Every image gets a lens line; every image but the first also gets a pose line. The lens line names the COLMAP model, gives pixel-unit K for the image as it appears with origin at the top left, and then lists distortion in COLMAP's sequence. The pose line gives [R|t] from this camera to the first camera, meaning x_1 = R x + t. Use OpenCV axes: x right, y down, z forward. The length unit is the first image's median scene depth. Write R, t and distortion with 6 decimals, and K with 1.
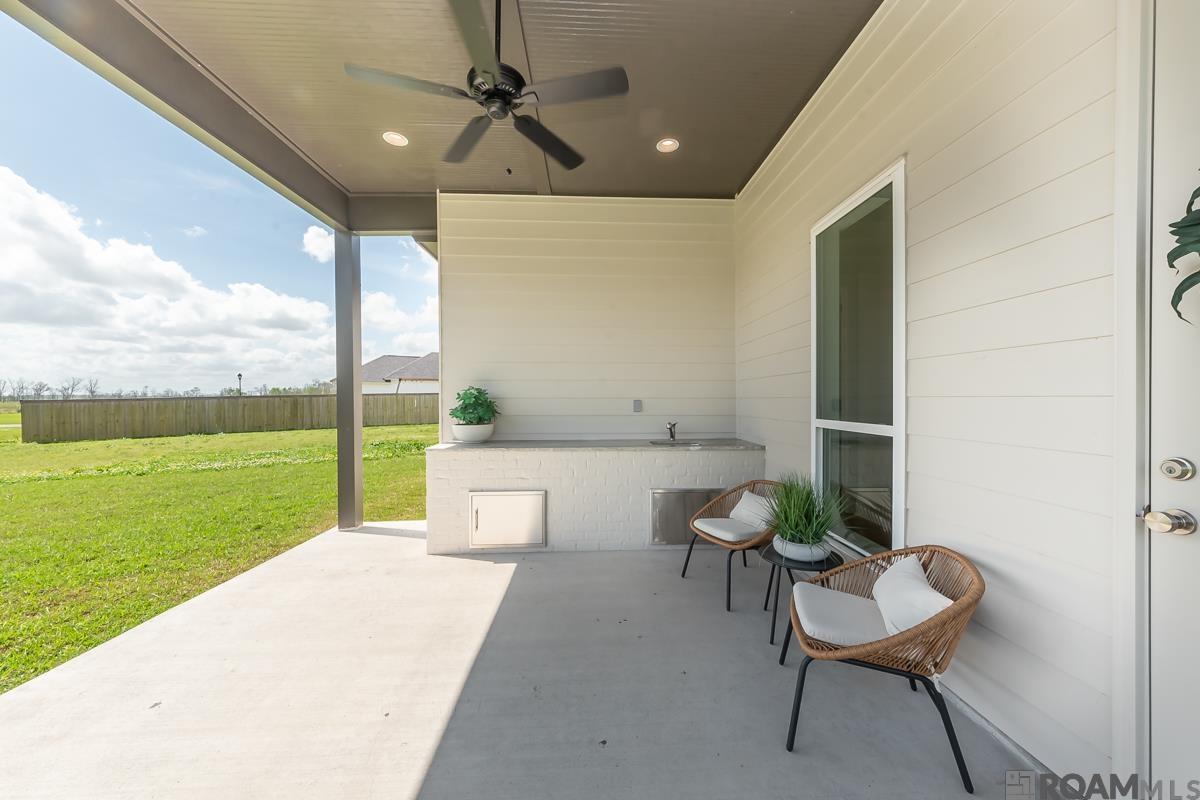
lens RADIAL K [[429.8, 0, 600.0], [0, 429.8, 400.0], [0, 0, 1]] dist [0.000263, -0.000023]
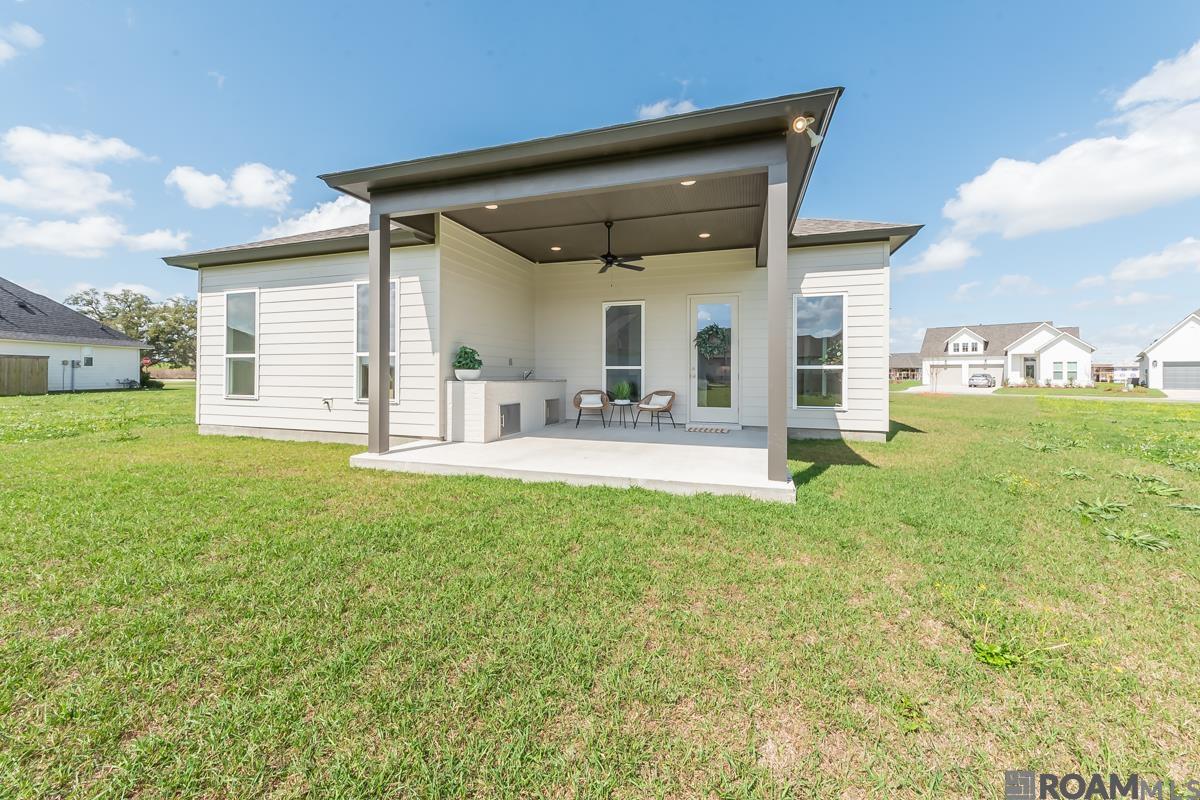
lens RADIAL K [[441.9, 0, 595.5], [0, 441.9, 375.9], [0, 0, 1]] dist [-0.000949, -0.000138]
pose [[0.354257, 0.009266, 0.935102, -1.883208], [-0.002537, 0.999957, -0.008948, 0.107755], [-0.935145, 0.000797, 0.354265, -0.030916]]
